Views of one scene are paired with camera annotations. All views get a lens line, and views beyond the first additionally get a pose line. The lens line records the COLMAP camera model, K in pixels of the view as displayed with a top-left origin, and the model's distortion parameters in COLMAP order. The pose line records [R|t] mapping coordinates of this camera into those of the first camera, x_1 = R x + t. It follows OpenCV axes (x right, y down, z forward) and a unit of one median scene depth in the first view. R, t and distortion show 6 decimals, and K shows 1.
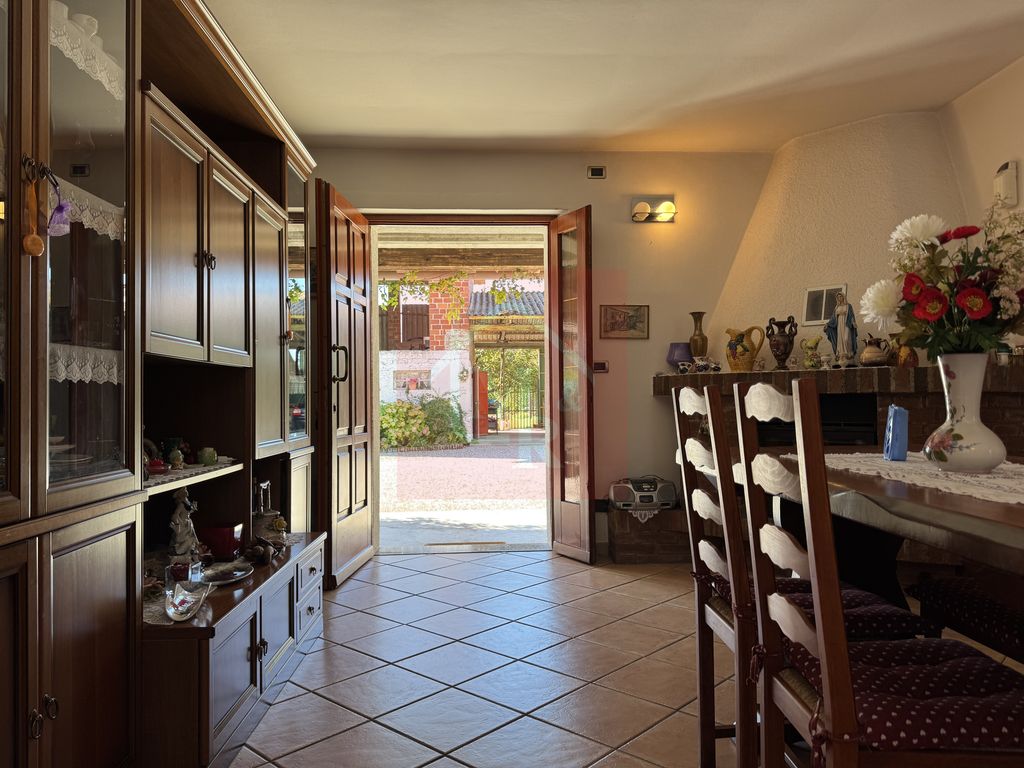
lens RADIAL K [[711.9, 0, 512.0], [0, 711.9, 384.0], [0, 0, 1]] dist [0.058775, -0.089837]
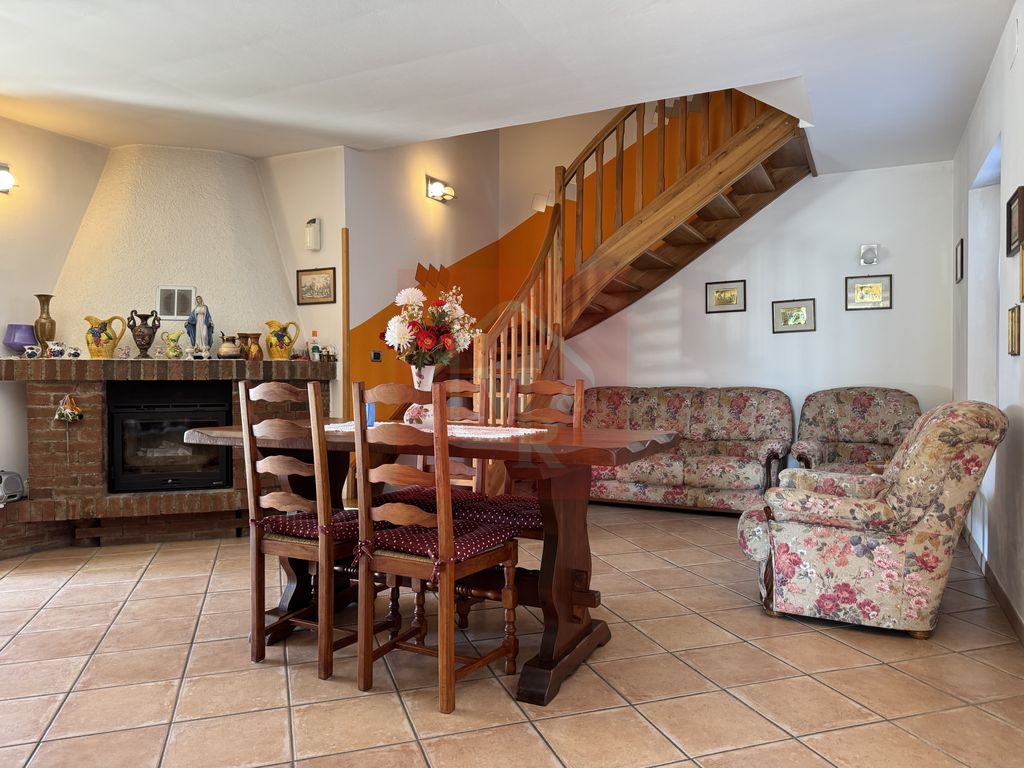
lens RADIAL K [[711.9, 0, 512.0], [0, 711.9, 384.0], [0, 0, 1]] dist [0.058775, -0.089837]
pose [[0.471609, -0.003988, 0.881799, -0.332722], [-0.021978, 0.999626, 0.016276, -0.010271], [-0.881534, -0.027056, 0.471345, -0.024668]]
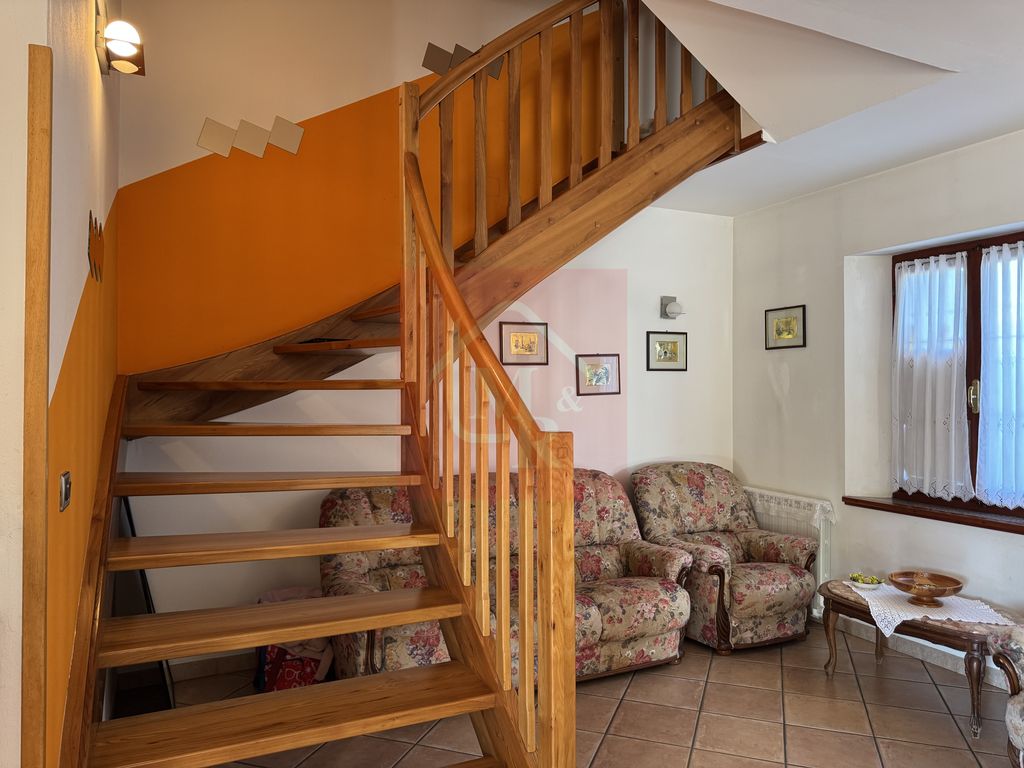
lens RADIAL K [[721.6, 0, 507.5], [0, 721.6, 375.3], [0, 0, 1]] dist [0.064957, -0.097340]
pose [[-0.392664, 0.029275, 0.919216, 0.214710], [-0.015677, 0.999135, -0.038517, -0.087405], [-0.919548, -0.029535, -0.391865, 0.742303]]
